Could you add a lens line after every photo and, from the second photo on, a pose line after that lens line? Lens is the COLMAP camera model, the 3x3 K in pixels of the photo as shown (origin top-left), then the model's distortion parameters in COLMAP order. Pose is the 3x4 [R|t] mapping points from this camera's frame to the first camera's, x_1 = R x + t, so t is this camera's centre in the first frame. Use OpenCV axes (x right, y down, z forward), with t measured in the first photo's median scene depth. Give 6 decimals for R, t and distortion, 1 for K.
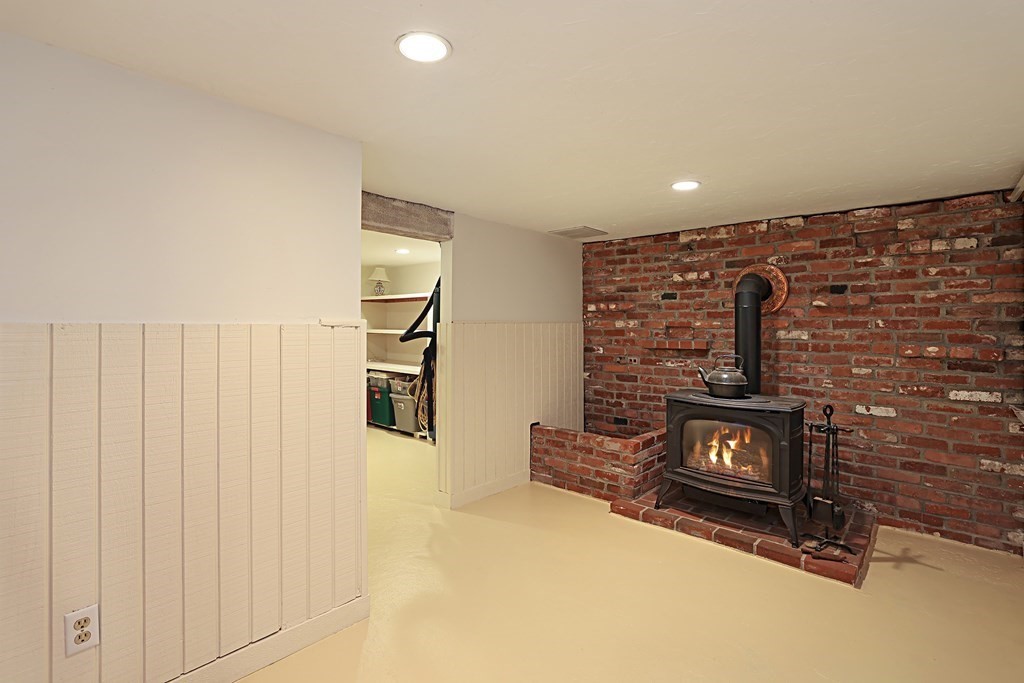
lens RADIAL K [[431.4, 0, 513.3], [0, 431.4, 335.6], [0, 0, 1]] dist [-0.016781, 0.008675]
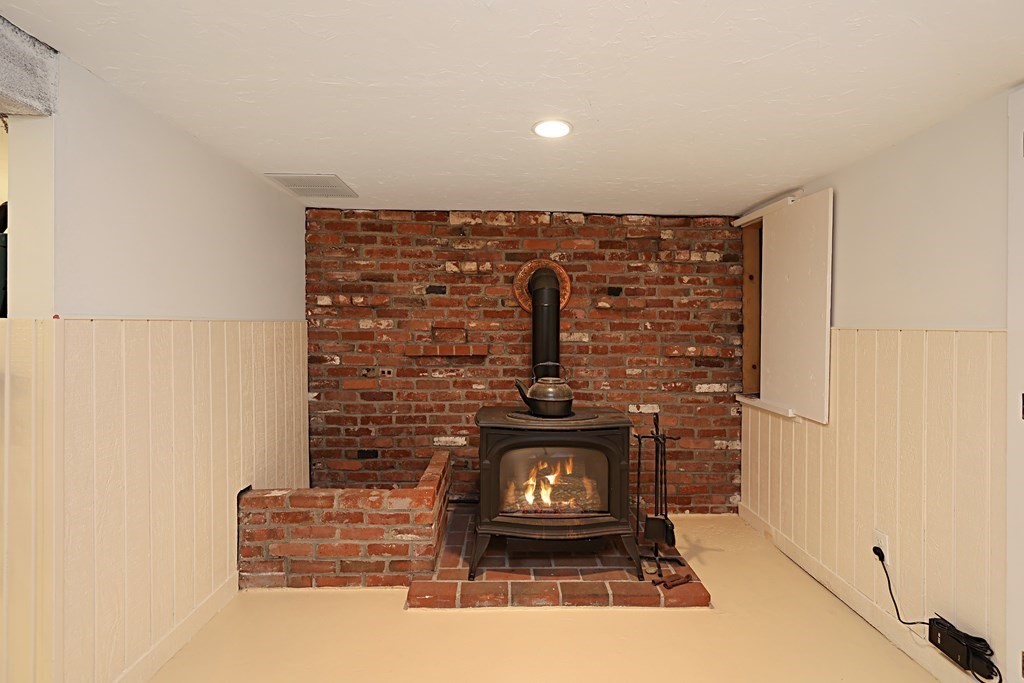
lens RADIAL K [[431.4, 0, 513.3], [0, 431.4, 335.6], [0, 0, 1]] dist [-0.016781, 0.008675]
pose [[0.735074, -0.010375, 0.677907, -0.096973], [0.010183, 0.999939, 0.004262, -0.010463], [-0.677910, 0.003770, 0.735135, 0.395898]]
